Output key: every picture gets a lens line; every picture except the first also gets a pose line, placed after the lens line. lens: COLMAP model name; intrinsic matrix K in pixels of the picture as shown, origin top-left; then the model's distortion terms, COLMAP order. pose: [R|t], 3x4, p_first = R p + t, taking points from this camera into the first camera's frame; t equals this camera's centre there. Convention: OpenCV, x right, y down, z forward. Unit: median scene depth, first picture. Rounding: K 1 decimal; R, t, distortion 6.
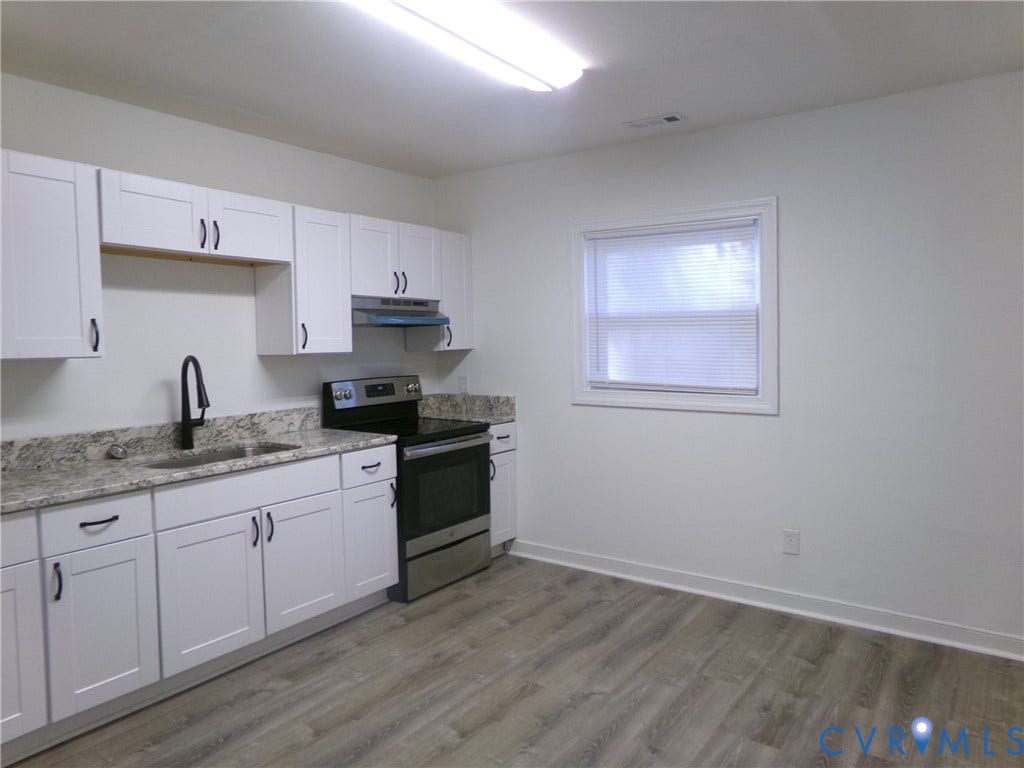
lens RADIAL K [[677.6, 0, 512.0], [0, 677.6, 384.0], [0, 0, 1]] dist [-0.037847, 0.004648]
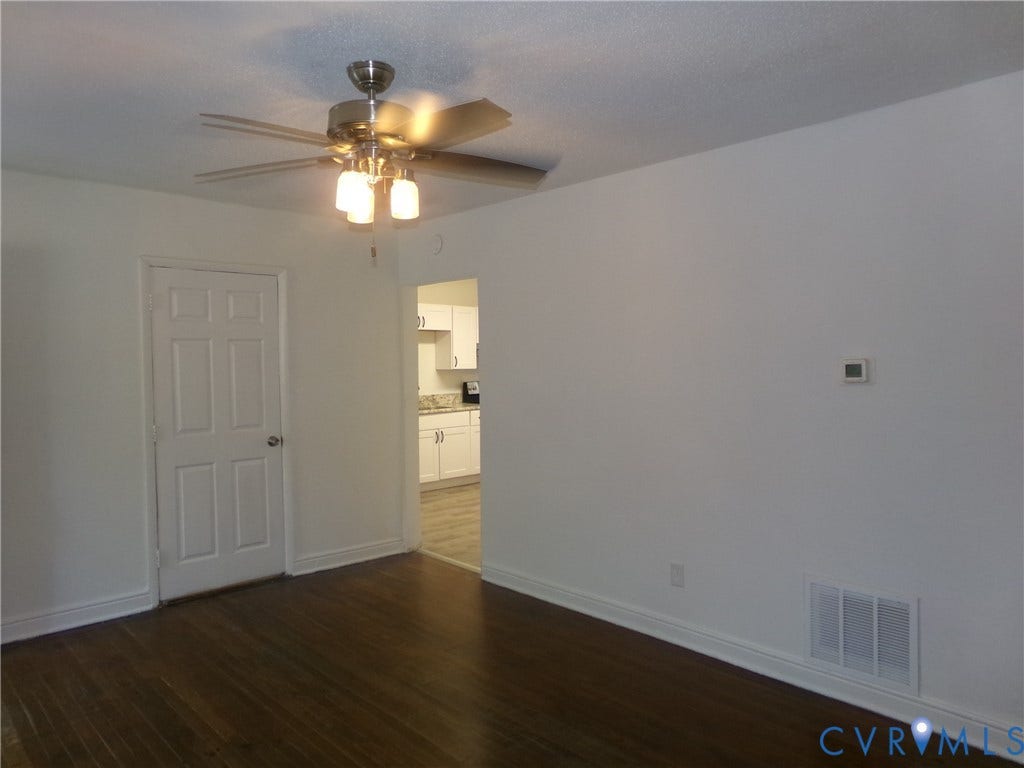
lens RADIAL K [[688.1, 0, 512.0], [0, 688.1, 384.0], [0, 0, 1]] dist [-0.159392, 0.170365]
pose [[0.979152, 0.013947, -0.202649, 0.374113], [-0.017144, 0.999755, -0.014031, 0.037843], [0.202404, 0.017212, 0.979151, -1.317692]]
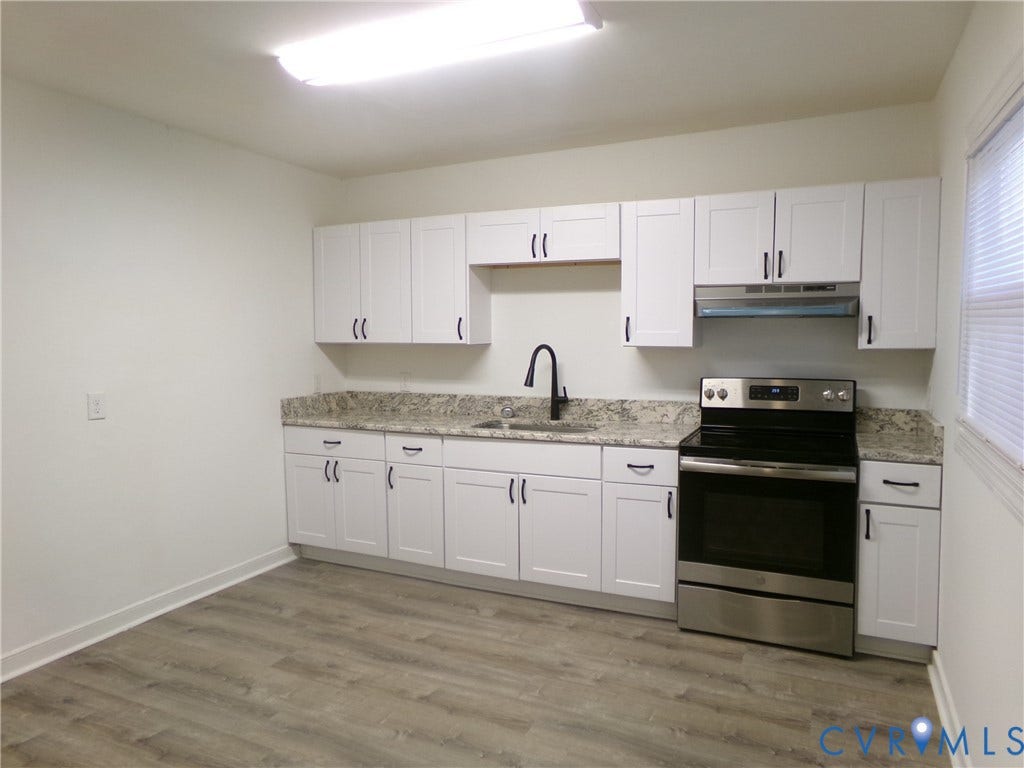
lens RADIAL K [[688.1, 0, 512.0], [0, 688.1, 384.0], [0, 0, 1]] dist [-0.159392, 0.170365]
pose [[0.189483, 0.087155, -0.978008, 0.695242], [-0.059827, 0.995227, 0.077099, -0.058661], [0.980060, 0.043902, 0.193793, 0.641901]]
